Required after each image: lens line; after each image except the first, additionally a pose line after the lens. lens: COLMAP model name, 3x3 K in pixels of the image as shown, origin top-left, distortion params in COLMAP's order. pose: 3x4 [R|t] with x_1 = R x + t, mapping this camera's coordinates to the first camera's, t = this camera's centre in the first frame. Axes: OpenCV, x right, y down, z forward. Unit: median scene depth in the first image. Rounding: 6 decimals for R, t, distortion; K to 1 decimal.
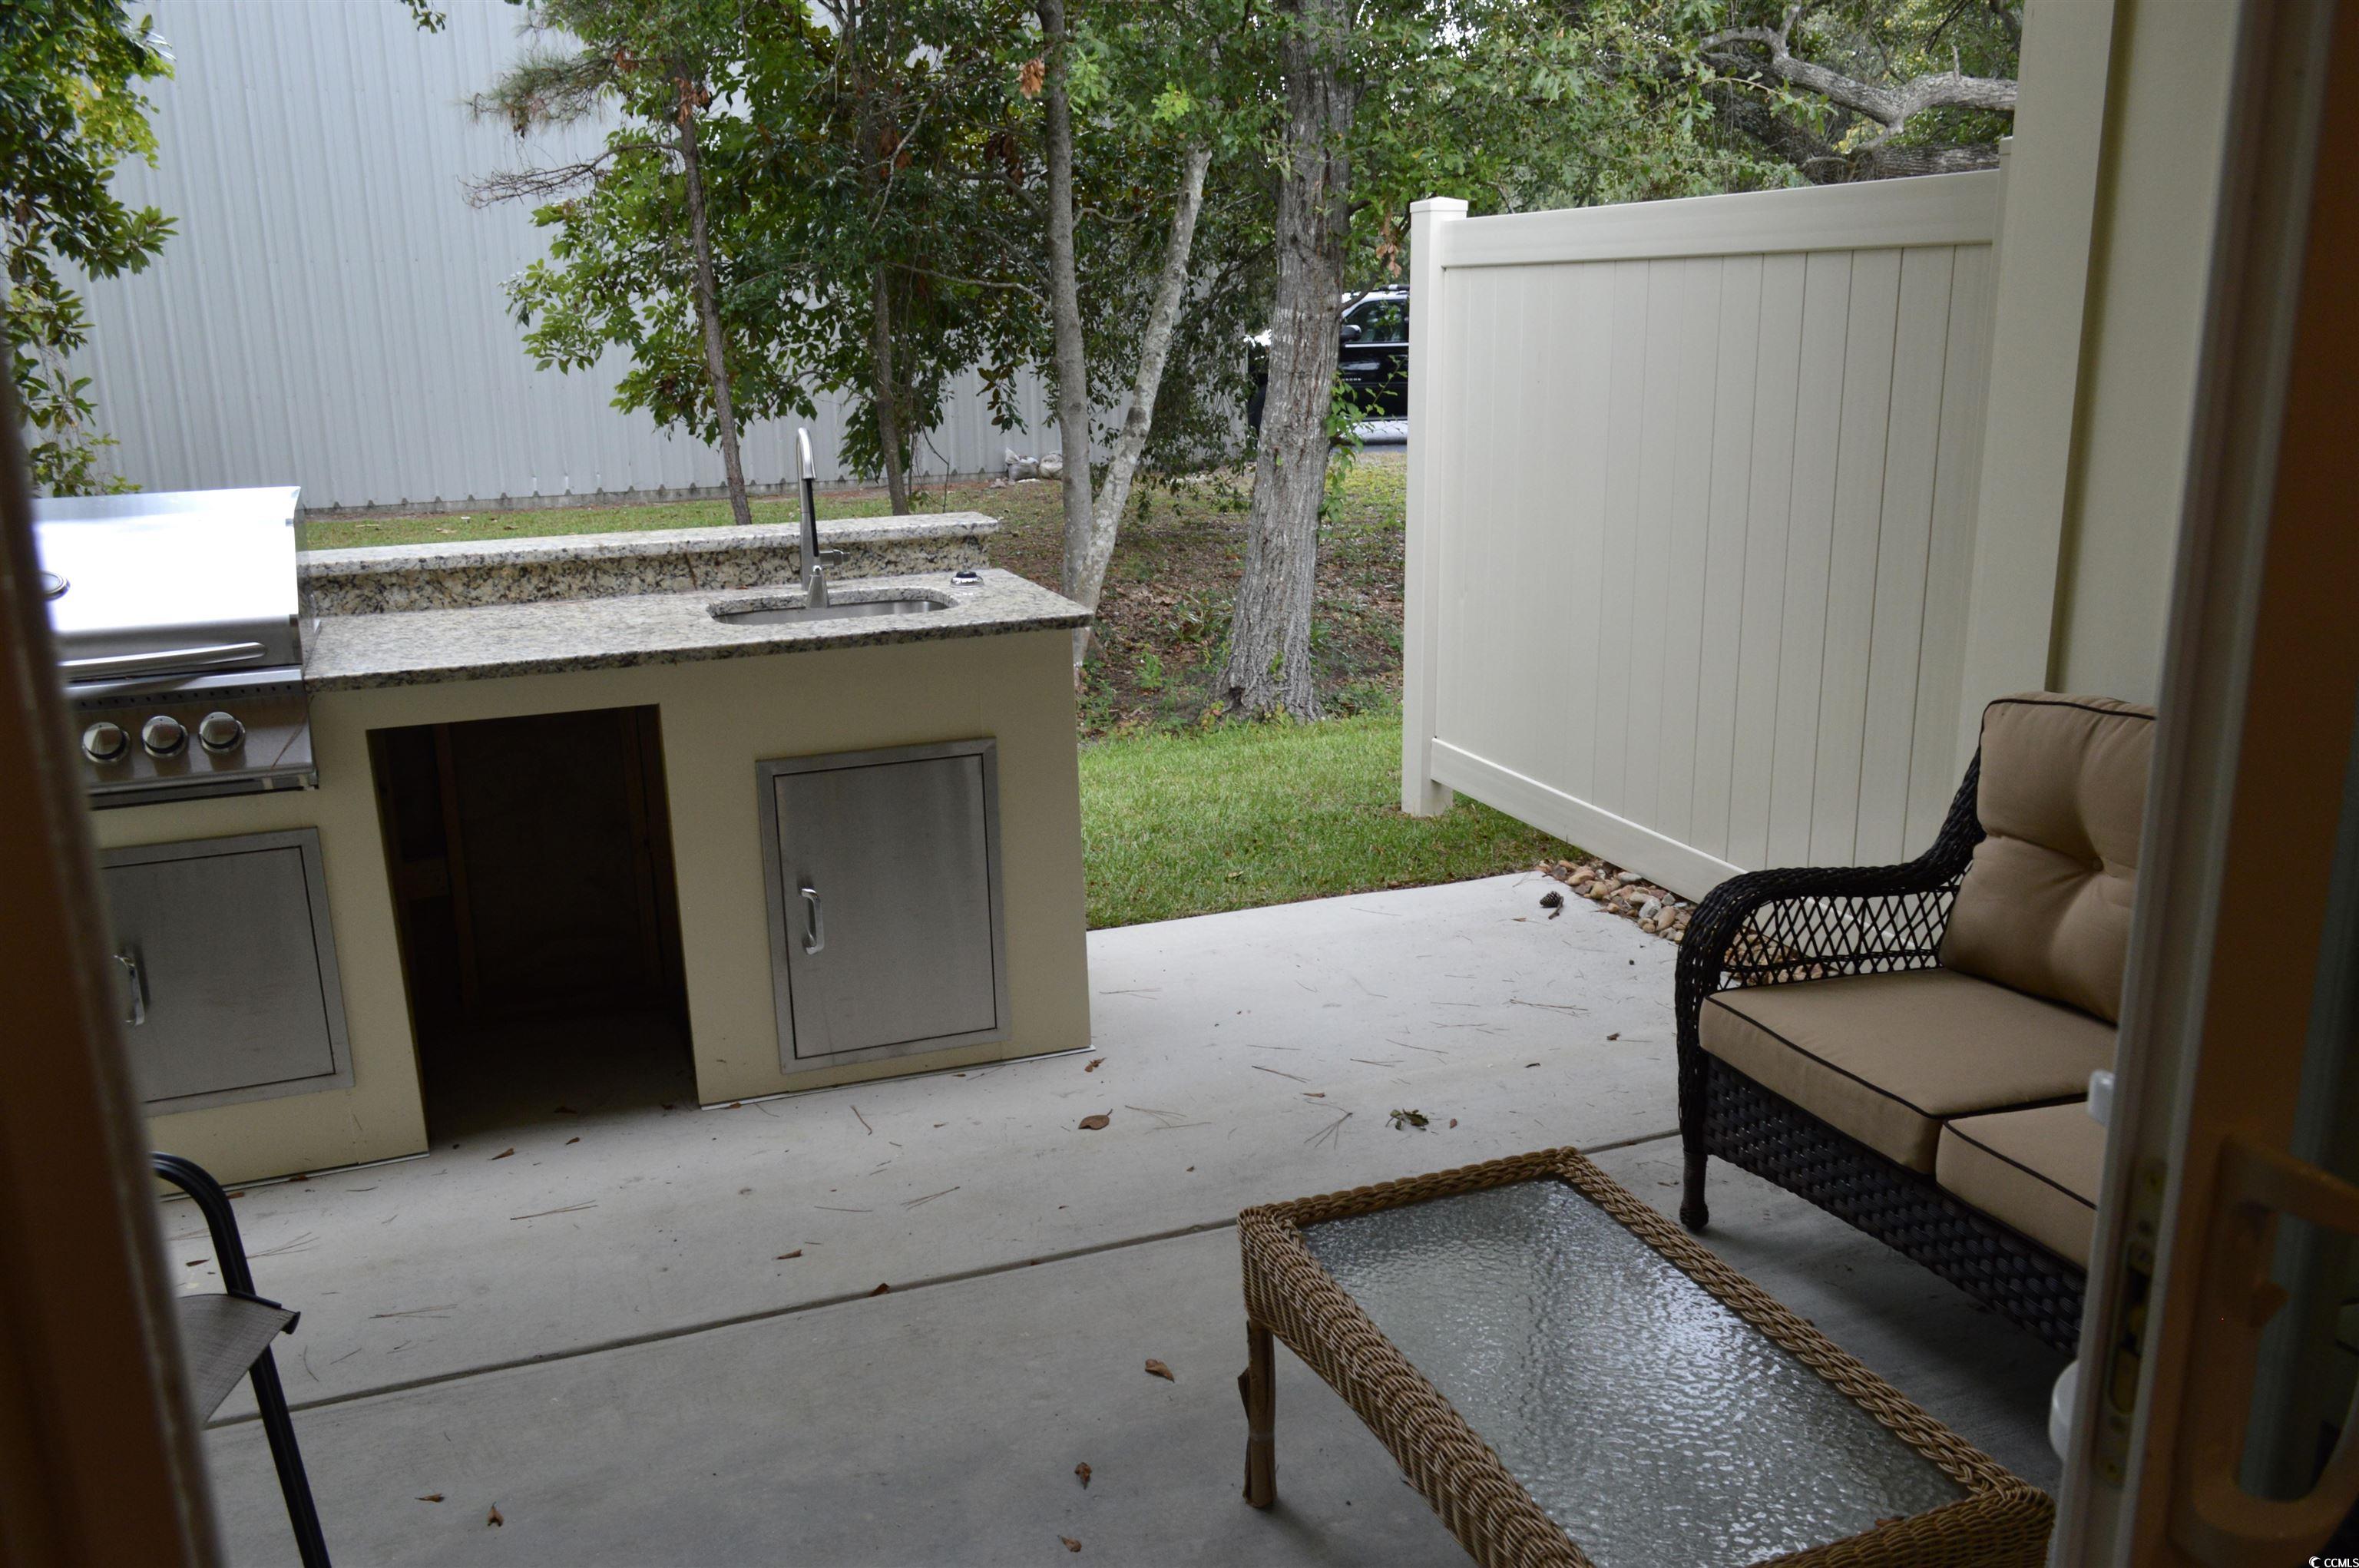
lens RADIAL K [[1872.5, 0, 1179.5], [0, 1872.5, 784.0], [0, 0, 1]] dist [-0.005759, -0.000987]
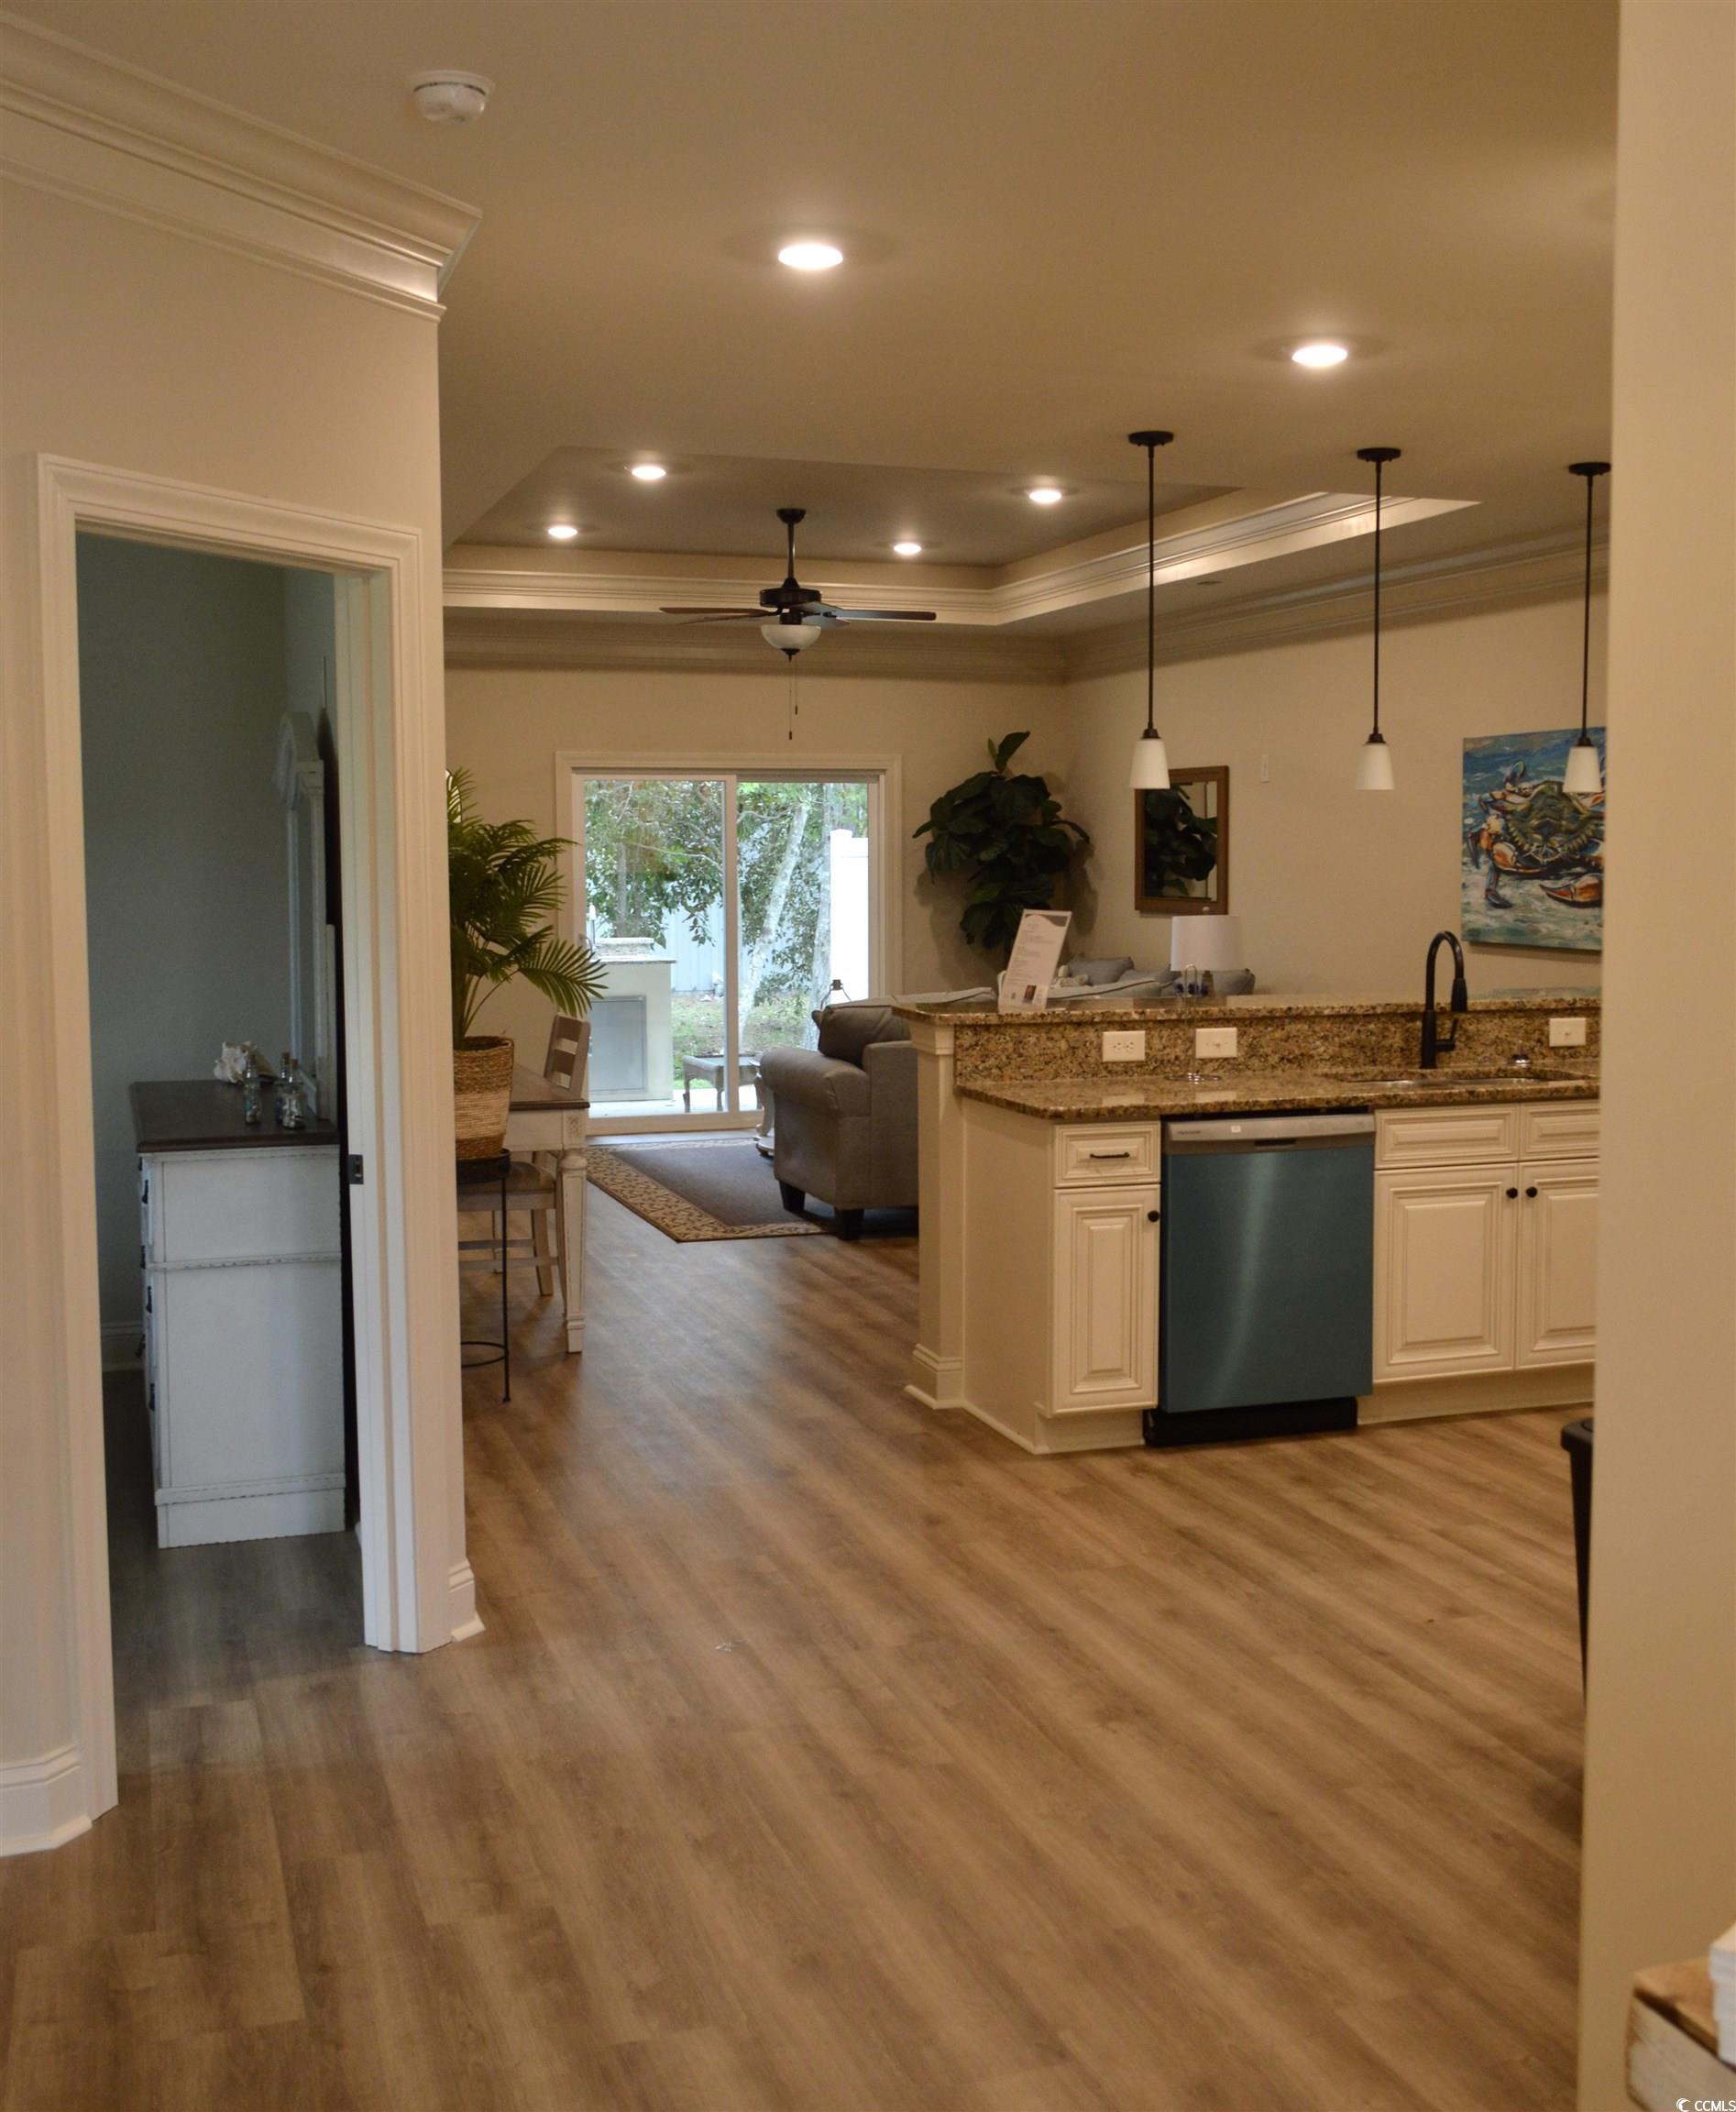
lens RADIAL K [[2286.7, 0, 868.0], [0, 2286.7, 1056.0], [0, 0, 1]] dist [-0.009442, -0.005975]
pose [[0.998697, 0.019992, -0.046958, 0.165339], [-0.027474, 0.985987, -0.164547, 0.250682], [0.043011, 0.165622, 0.985251, -1.009461]]
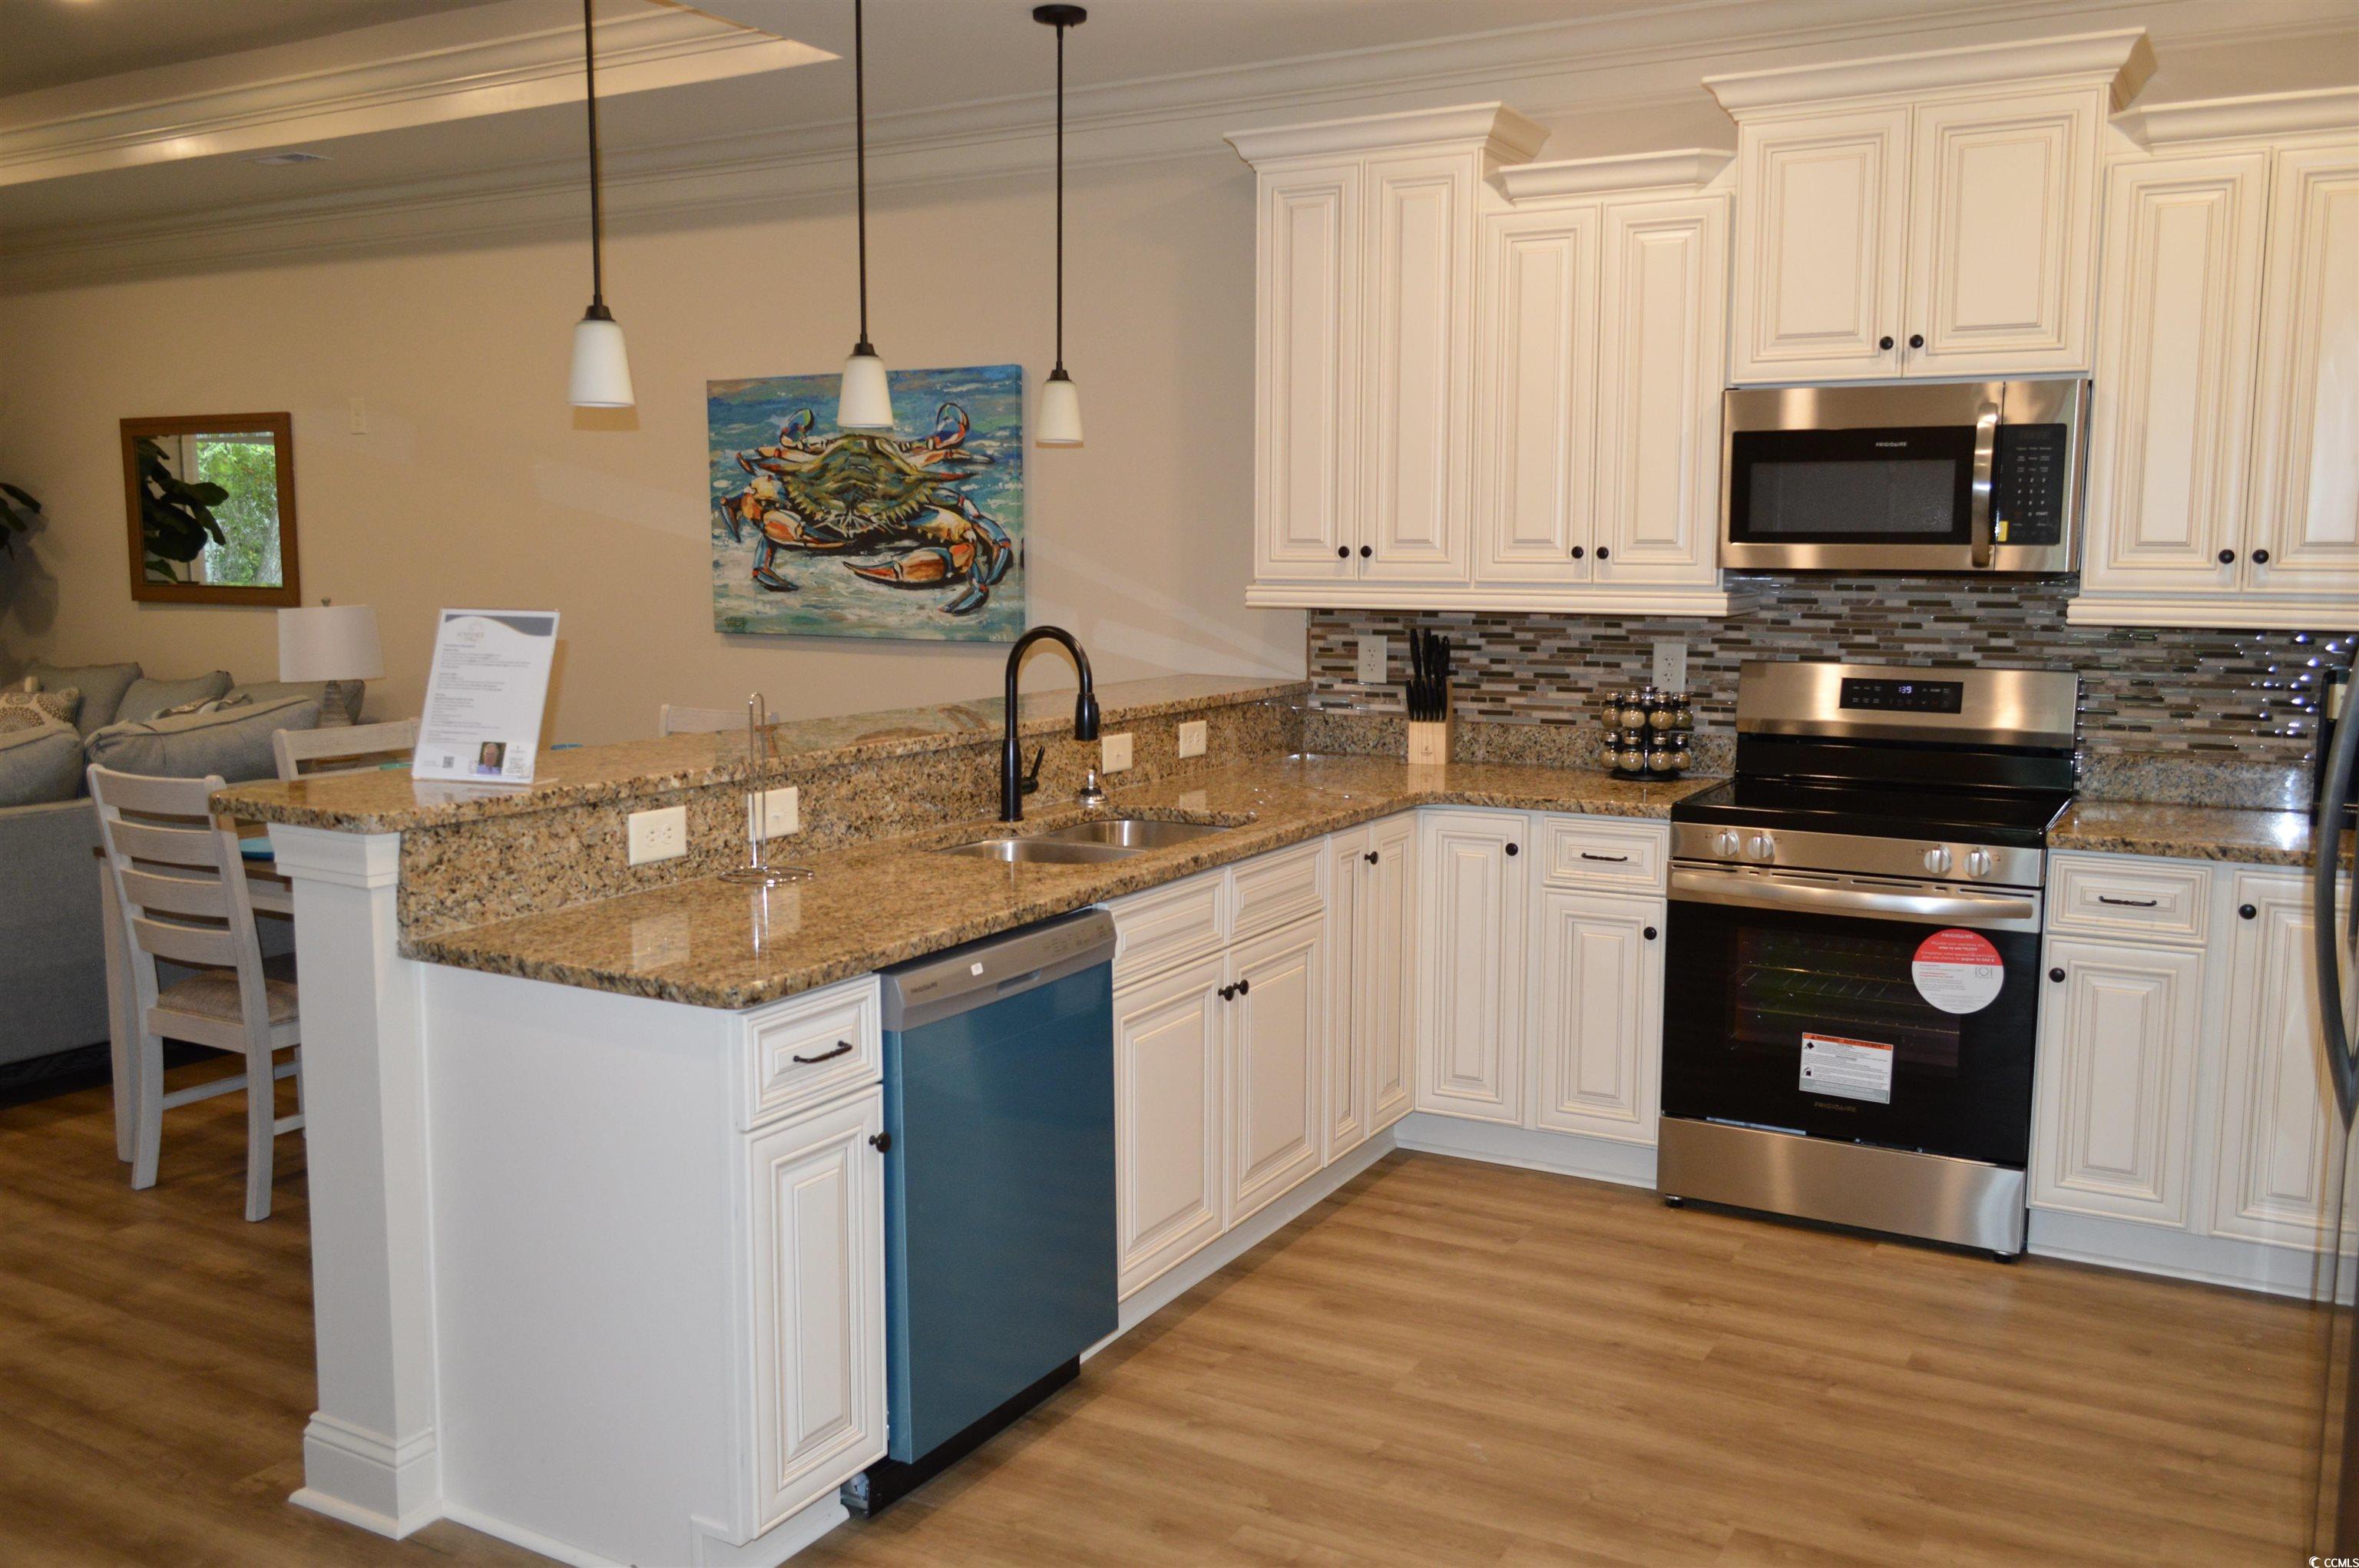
lens RADIAL K [[1976.8, 0, 1179.5], [0, 1976.8, 784.0], [0, 0, 1]] dist [-0.015975, -0.007461]
pose [[0.773444, -0.058720, 0.631139, 0.080603], [0.144431, 0.985833, -0.085277, 0.183541], [-0.617191, 0.157113, 0.770968, -0.728521]]
